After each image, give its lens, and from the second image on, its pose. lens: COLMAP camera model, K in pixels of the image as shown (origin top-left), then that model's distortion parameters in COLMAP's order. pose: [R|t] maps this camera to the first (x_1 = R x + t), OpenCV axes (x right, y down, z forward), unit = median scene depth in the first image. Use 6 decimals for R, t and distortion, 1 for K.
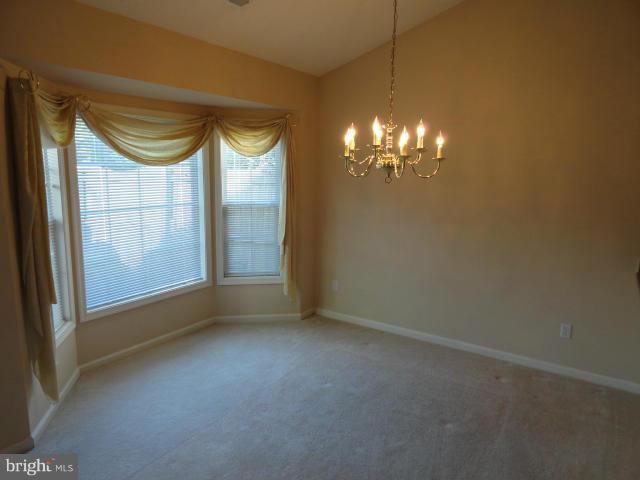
lens RADIAL K [[440.0, 0, 319.2], [0, 440.0, 238.3], [0, 0, 1]] dist [0.000669, -0.000550]
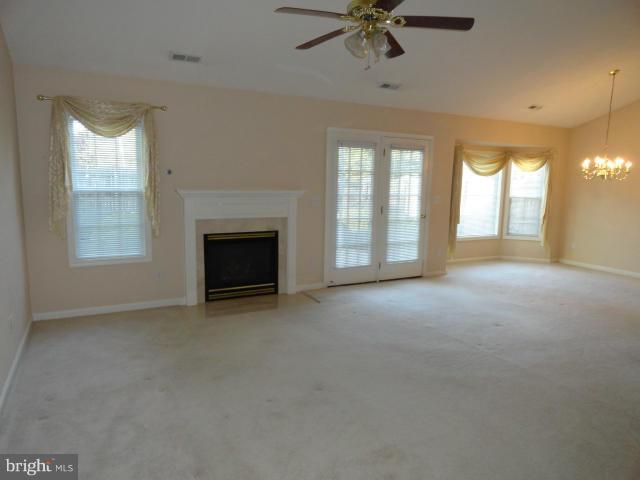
lens RADIAL K [[440.0, 0, 319.2], [0, 440.0, 238.3], [0, 0, 1]] dist [0.000669, -0.000550]
pose [[0.880483, 0.069871, -0.468900, -0.047302], [-0.088369, 0.995934, -0.017531, 0.279484], [0.465769, 0.056872, 0.883077, -1.427431]]
